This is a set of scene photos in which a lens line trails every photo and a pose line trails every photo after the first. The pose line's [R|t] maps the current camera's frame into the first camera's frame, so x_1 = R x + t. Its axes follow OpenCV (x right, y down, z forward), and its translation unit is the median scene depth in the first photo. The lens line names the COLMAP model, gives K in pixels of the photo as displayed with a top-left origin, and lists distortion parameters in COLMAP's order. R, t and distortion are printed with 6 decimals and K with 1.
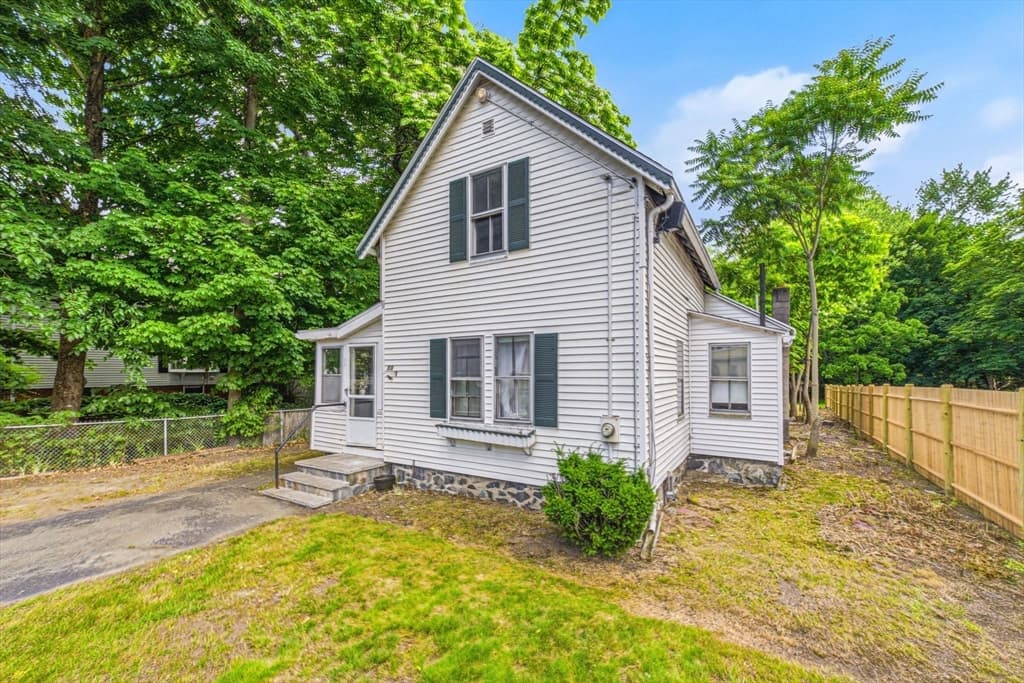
lens RADIAL K [[415.6, 0, 508.2], [0, 415.6, 375.4], [0, 0, 1]] dist [0.007941, 0.002025]
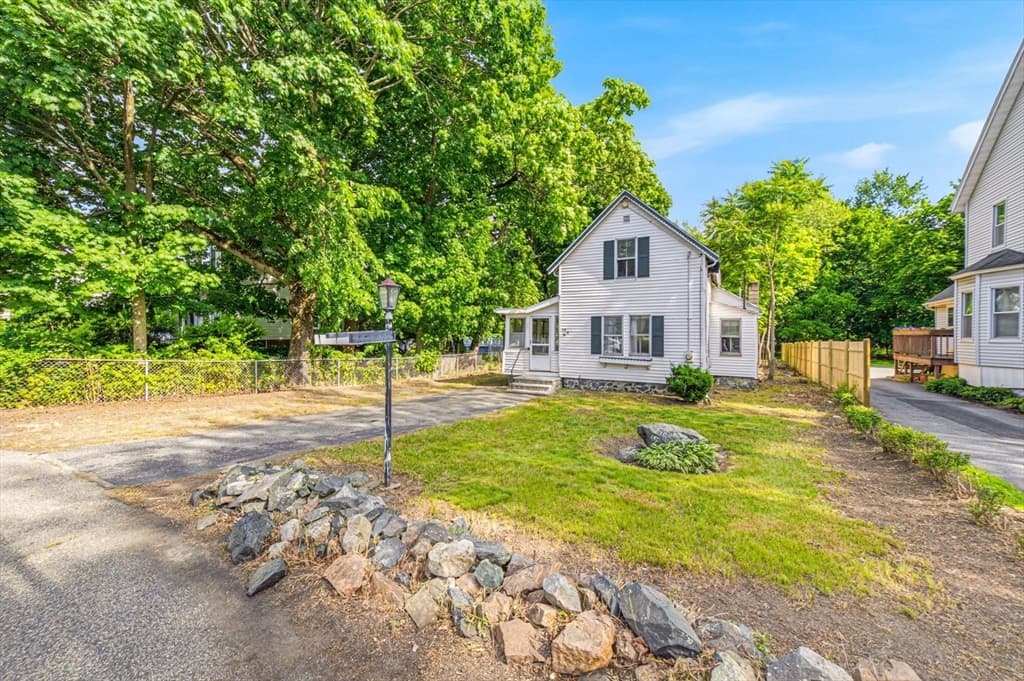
lens RADIAL K [[415.6, 0, 496.2], [0, 415.6, 336.6], [0, 0, 1]] dist [0.007941, 0.002025]
pose [[0.998926, 0.005660, 0.045990, -0.793386], [-0.005905, 0.999969, 0.005201, 0.006973], [-0.045959, -0.005467, 0.998928, -1.090595]]
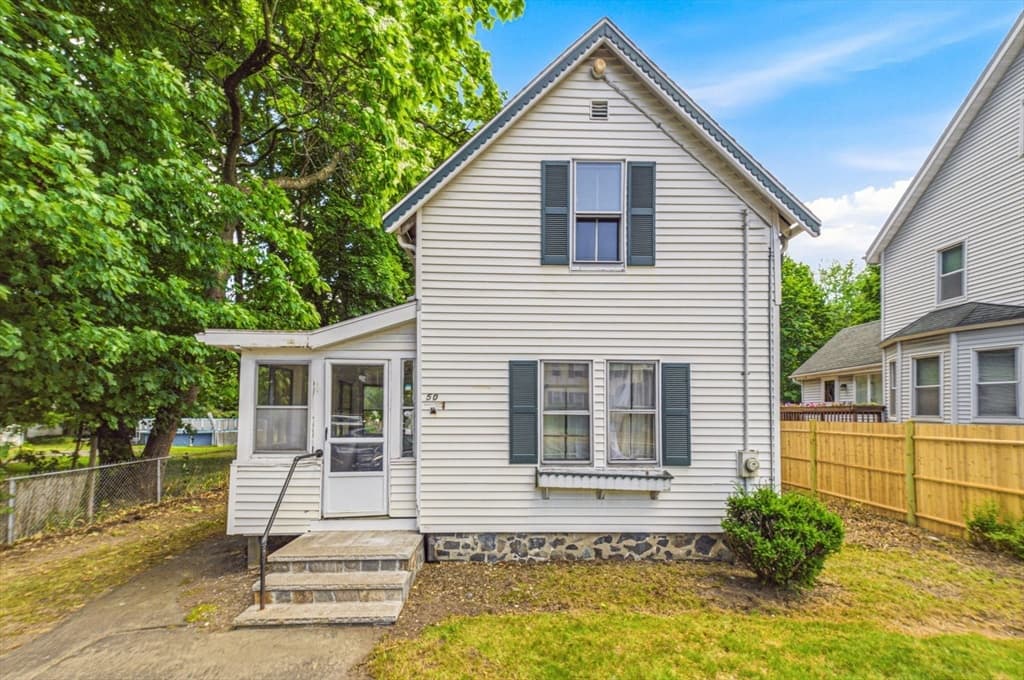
lens RADIAL K [[459.8, 0, 511.1], [0, 459.8, 411.7], [0, 0, 1]] dist [0.019349, 0.000267]
pose [[0.831398, 0.004428, 0.555660, -0.684410], [-0.003103, 0.999990, -0.003326, 0.008503], [-0.555669, 0.001041, 0.831403, 0.321631]]
